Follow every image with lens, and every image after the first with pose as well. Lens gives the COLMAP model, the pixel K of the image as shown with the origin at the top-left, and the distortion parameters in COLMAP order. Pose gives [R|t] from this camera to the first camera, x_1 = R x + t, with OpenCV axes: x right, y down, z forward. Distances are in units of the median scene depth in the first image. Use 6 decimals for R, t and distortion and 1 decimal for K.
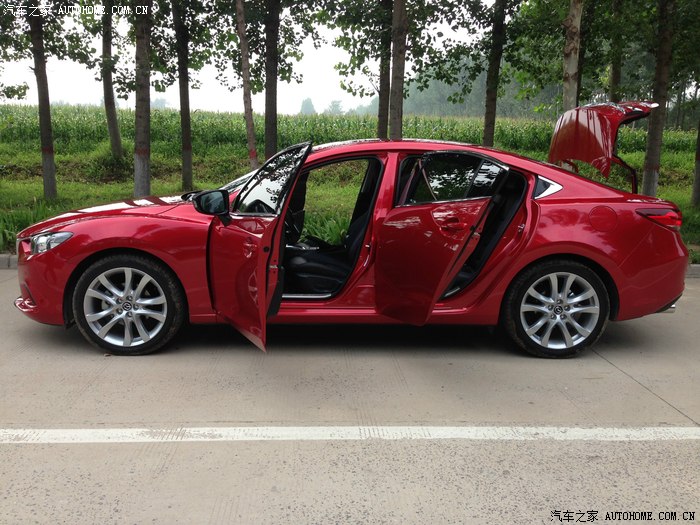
lens RADIAL K [[655.9, 0, 346.9], [0, 655.9, 251.0], [0, 0, 1]] dist [0.139043, -0.239770]
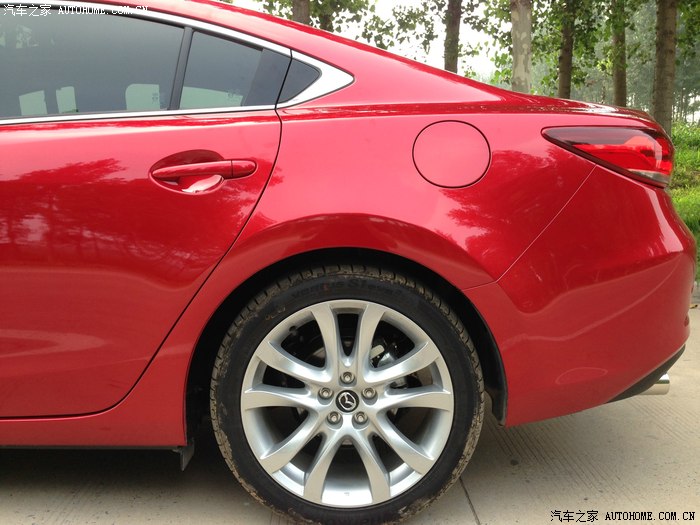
lens RADIAL K [[655.9, 0, 346.9], [0, 655.9, 251.0], [0, 0, 1]] dist [0.139043, -0.239770]
pose [[0.998952, -0.023437, -0.039321, 0.291482], [0.021757, 0.998854, -0.042631, 0.017469], [0.040275, 0.041731, 0.998317, 0.542949]]
